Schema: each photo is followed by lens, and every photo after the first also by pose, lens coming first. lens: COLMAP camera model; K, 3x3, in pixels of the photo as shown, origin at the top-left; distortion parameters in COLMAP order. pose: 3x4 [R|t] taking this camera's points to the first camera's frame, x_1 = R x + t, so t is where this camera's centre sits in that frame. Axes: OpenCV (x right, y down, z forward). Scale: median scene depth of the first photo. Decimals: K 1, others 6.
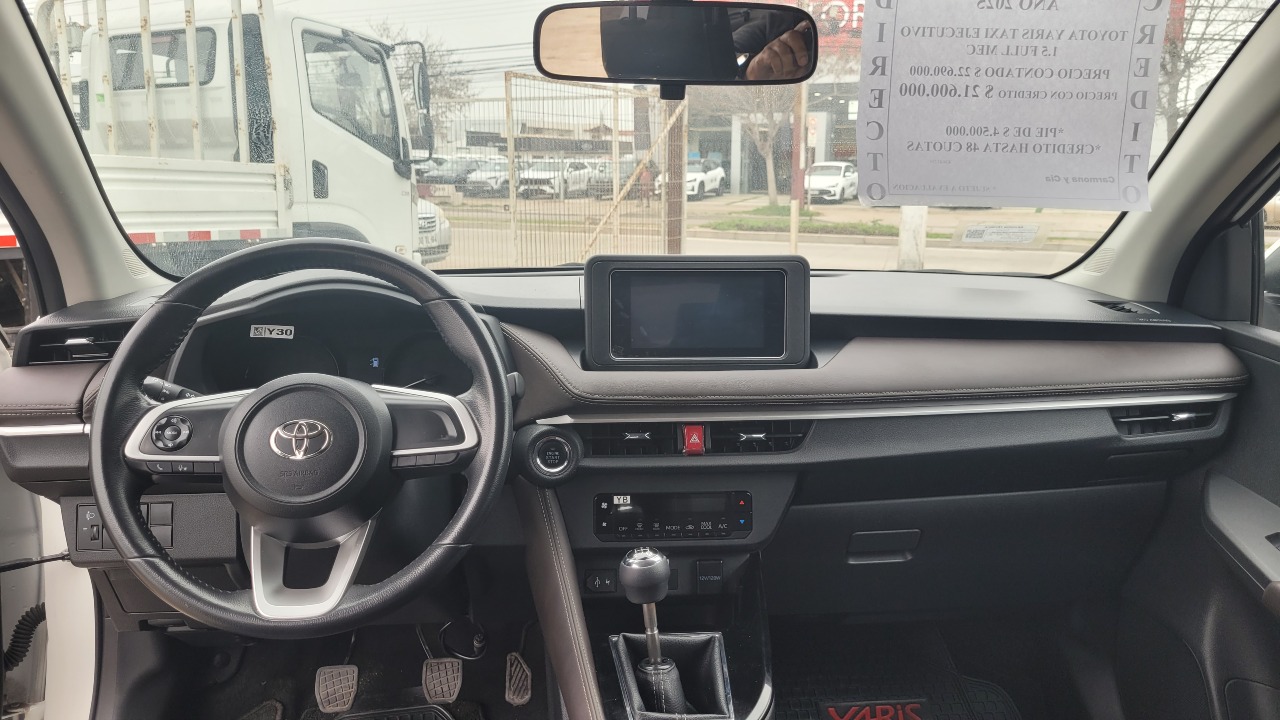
lens RADIAL K [[968.3, 0, 634.6], [0, 968.3, 356.9], [0, 0, 1]] dist [0.050186, -0.037577]
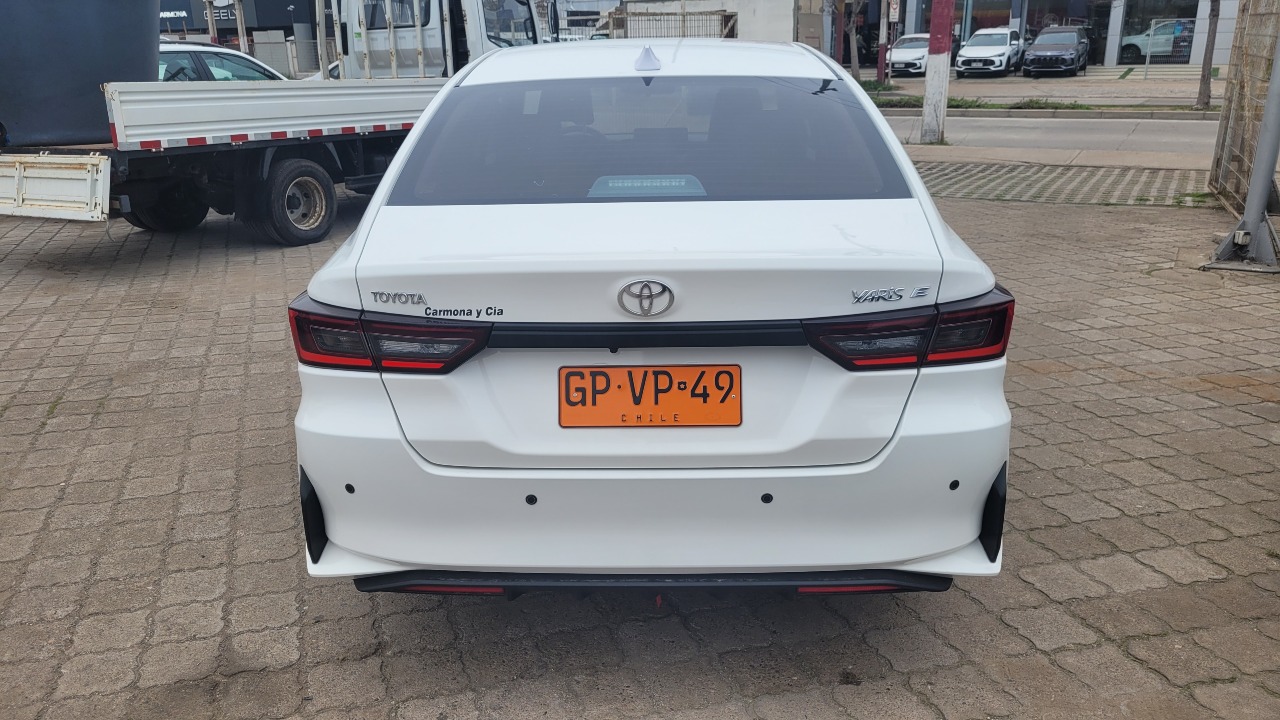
lens RADIAL K [[968.3, 0, 634.6], [0, 968.3, 356.9], [0, 0, 1]] dist [0.050186, -0.037577]
pose [[0.994674, 0.004058, -0.102993, 0.014212], [0.008494, 0.992599, 0.121145, 0.013563], [0.102723, -0.121374, 0.987277, -0.118374]]
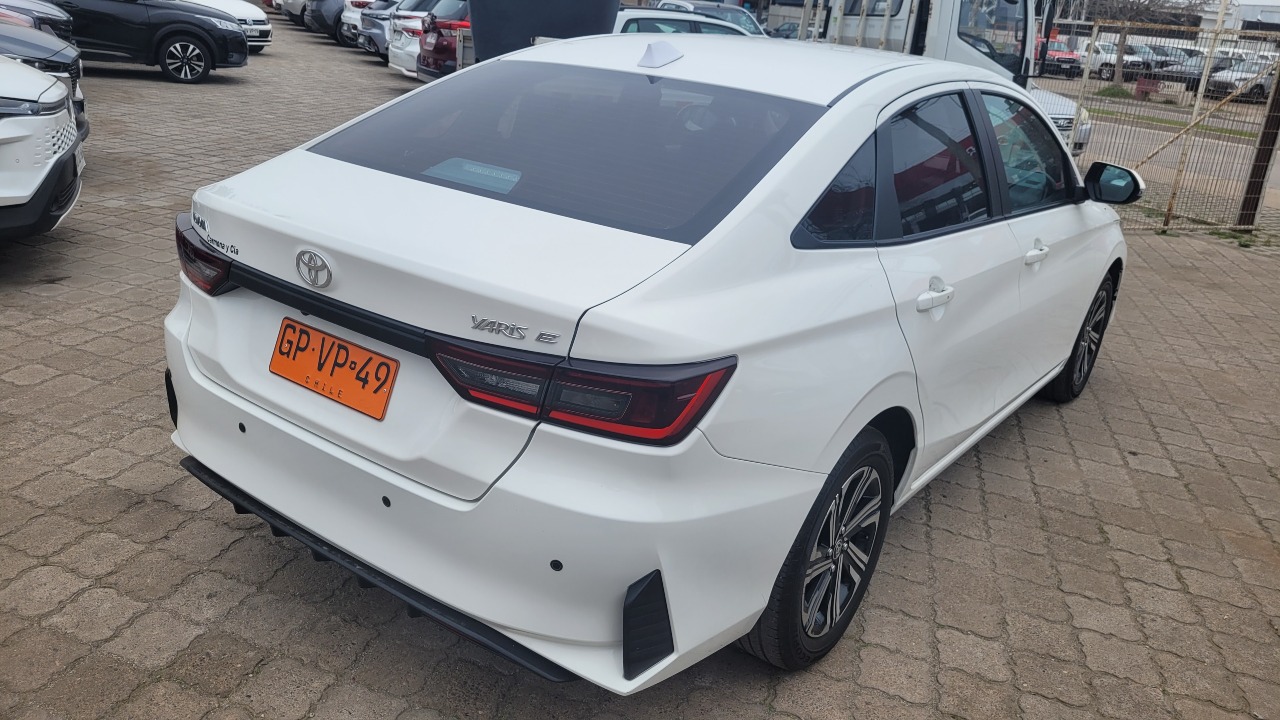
lens RADIAL K [[987.3, 0, 639.6], [0, 987.3, 335.6], [0, 0, 1]] dist [0.010475, -0.002293]
pose [[0.757338, 0.259437, -0.599276, 0.063937], [-0.200460, 0.965749, 0.164758, 0.006692], [0.621494, -0.004647, 0.783405, -0.094747]]
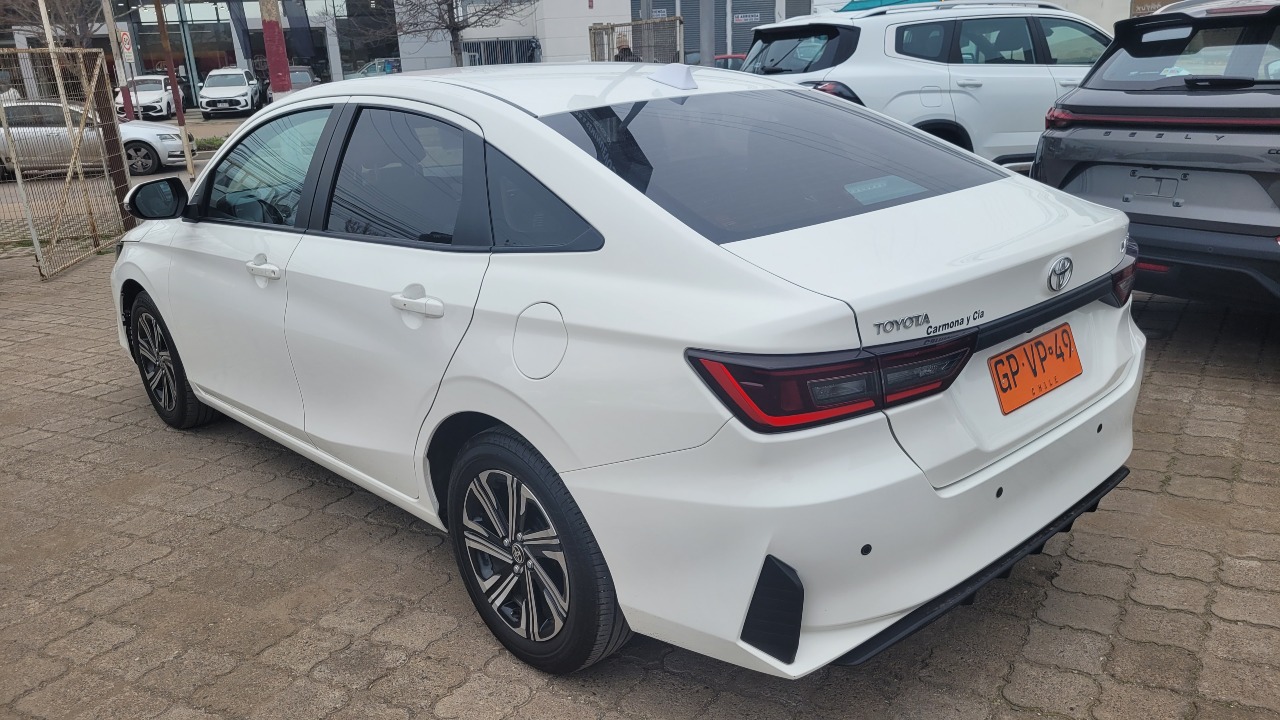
lens RADIAL K [[968.3, 0, 634.6], [0, 968.3, 356.9], [0, 0, 1]] dist [0.050186, -0.037577]
pose [[0.784842, -0.227736, 0.576332, -0.054723], [0.171121, 0.973509, 0.151649, 0.007547], [-0.595601, -0.020398, 0.803022, -0.094655]]
